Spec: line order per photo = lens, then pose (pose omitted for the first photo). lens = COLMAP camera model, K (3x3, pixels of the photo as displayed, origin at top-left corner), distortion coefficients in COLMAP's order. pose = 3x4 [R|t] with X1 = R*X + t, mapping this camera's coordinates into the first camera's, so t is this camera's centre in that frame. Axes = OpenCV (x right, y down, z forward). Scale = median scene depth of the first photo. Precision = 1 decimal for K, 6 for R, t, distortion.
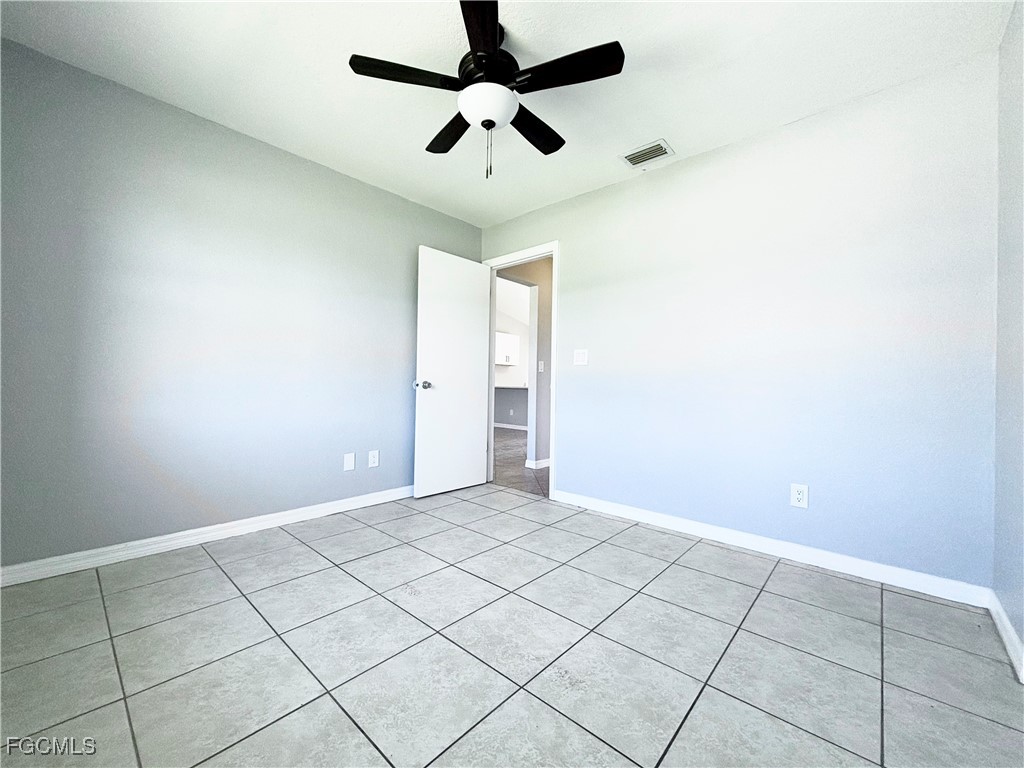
lens RADIAL K [[410.8, 0, 512.0], [0, 410.8, 384.0], [0, 0, 1]] dist [-0.000728, -0.000187]
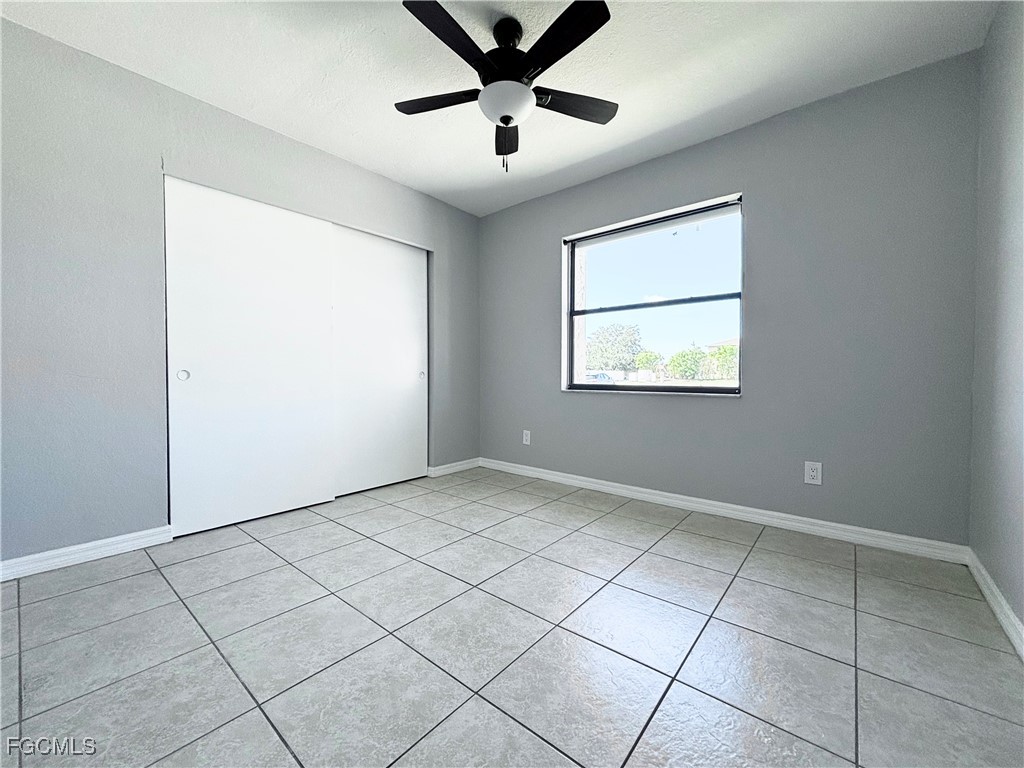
lens RADIAL K [[410.8, 0, 512.0], [0, 410.8, 384.0], [0, 0, 1]] dist [-0.000728, -0.000187]
pose [[-0.999109, -0.017168, -0.038551, -0.042111], [-0.017930, 0.999649, 0.019503, 0.021981], [0.038202, 0.020177, -0.999066, 1.936185]]
